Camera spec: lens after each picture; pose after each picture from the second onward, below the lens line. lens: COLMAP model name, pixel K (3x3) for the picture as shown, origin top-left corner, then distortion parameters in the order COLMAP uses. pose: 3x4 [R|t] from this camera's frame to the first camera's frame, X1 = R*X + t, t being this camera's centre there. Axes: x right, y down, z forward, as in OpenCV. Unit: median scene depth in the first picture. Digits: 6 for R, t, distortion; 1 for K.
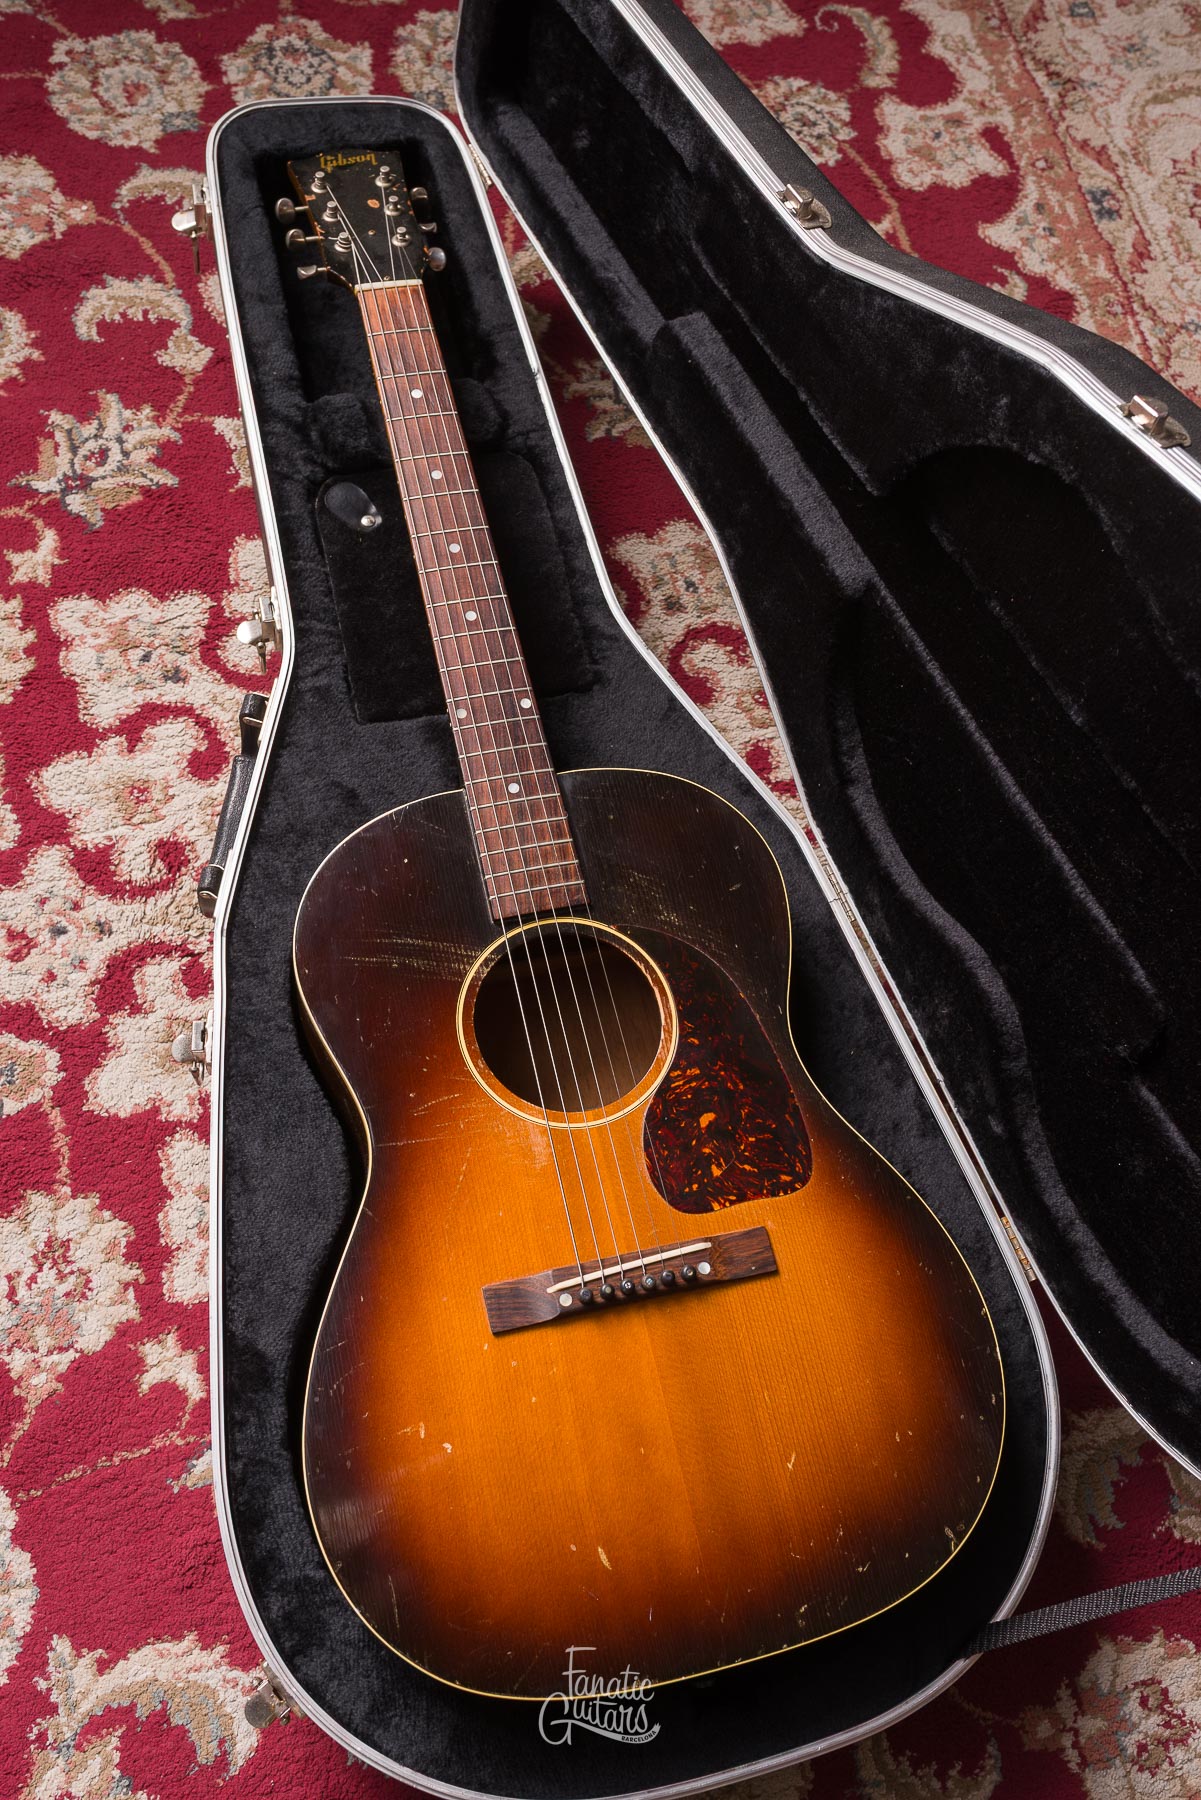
lens RADIAL K [[1711.8, 0, 635.3], [0, 1711.8, 881.4], [0, 0, 1]] dist [0.008450, 0.000000]
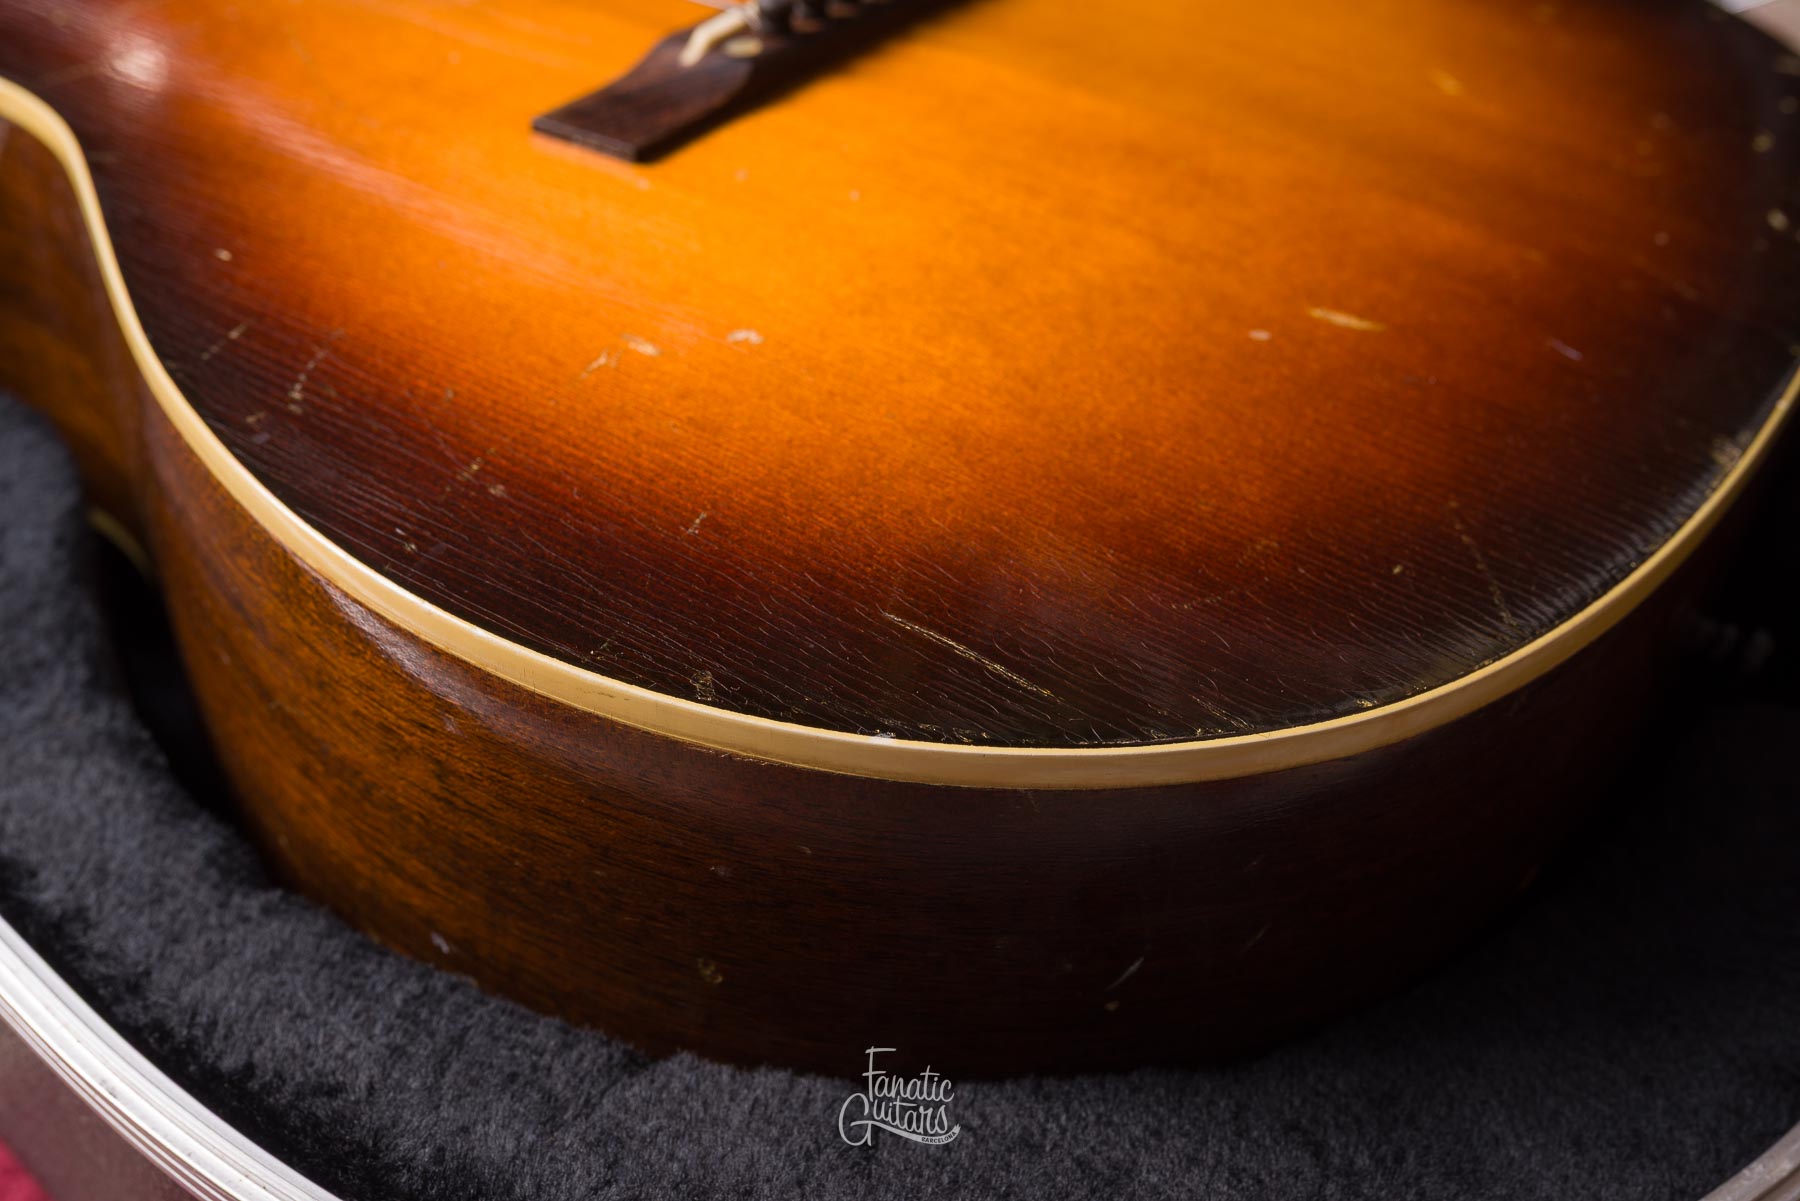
lens RADIAL K [[1760.1, 0, 912.8], [0, 1760.1, 612.7], [0, 0, 1]] dist [0.003726, 0.000000]
pose [[0.733951, -0.491772, 0.468483, -0.203332], [0.647425, 0.715061, -0.263682, 0.370187], [-0.205323, 0.496838, 0.843205, 0.605720]]
